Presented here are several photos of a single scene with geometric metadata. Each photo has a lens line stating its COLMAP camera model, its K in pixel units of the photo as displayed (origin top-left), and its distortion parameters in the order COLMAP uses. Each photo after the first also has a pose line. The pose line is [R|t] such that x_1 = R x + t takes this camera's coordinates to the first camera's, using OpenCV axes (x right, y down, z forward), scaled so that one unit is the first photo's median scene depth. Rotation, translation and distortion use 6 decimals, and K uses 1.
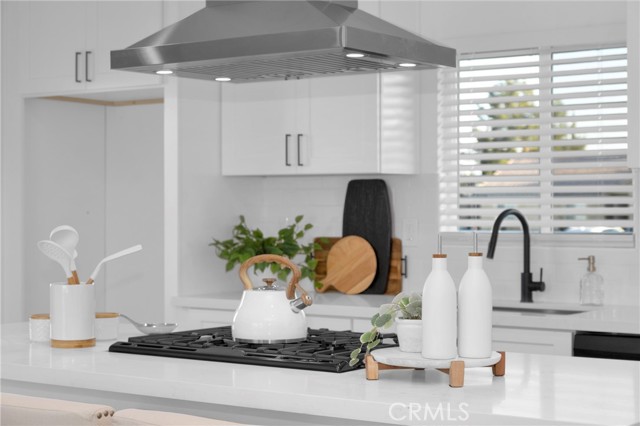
lens RADIAL K [[1276.2, 0, 319.6], [0, 1276.2, 214.9], [0, 0, 1]] dist [-0.016080, 0.000000]
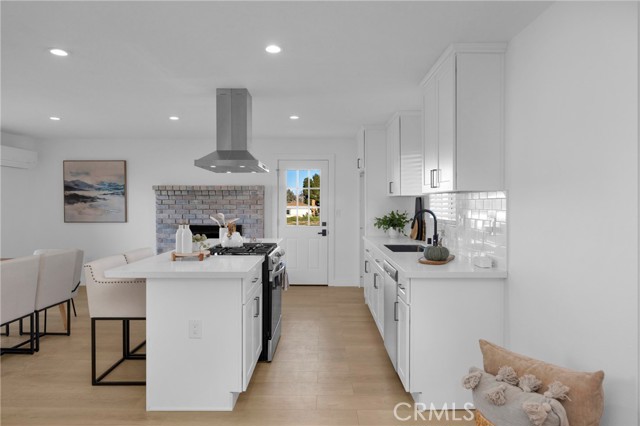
lens RADIAL K [[403.8, 0, 314.8], [0, 403.8, 206.3], [0, 0, 1]] dist [0.003341, 0.000458]
pose [[0.570620, 0.006185, -0.821191, 0.683374], [-0.003915, 0.999981, 0.004811, -0.014039], [0.821205, 0.000470, 0.570633, 0.365093]]
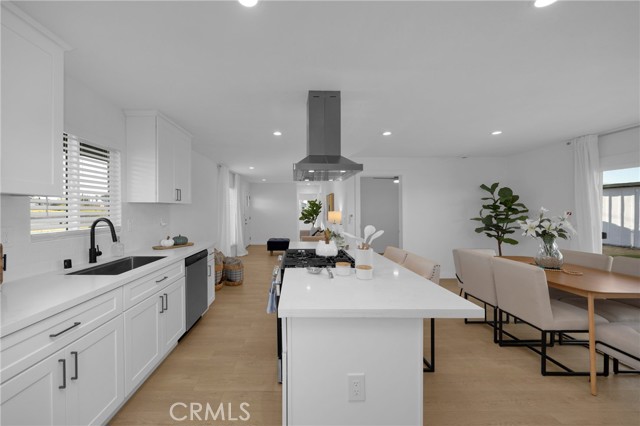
lens RADIAL K [[244.5, 0, 300.9], [0, 244.5, 214.0], [0, 0, 1]] dist [-0.003090, -0.000351]
pose [[-0.574259, -0.008156, 0.818633, -0.362319], [0.005197, 0.999894, 0.013608, -0.014372], [-0.818657, 0.012069, -0.574156, 0.969144]]
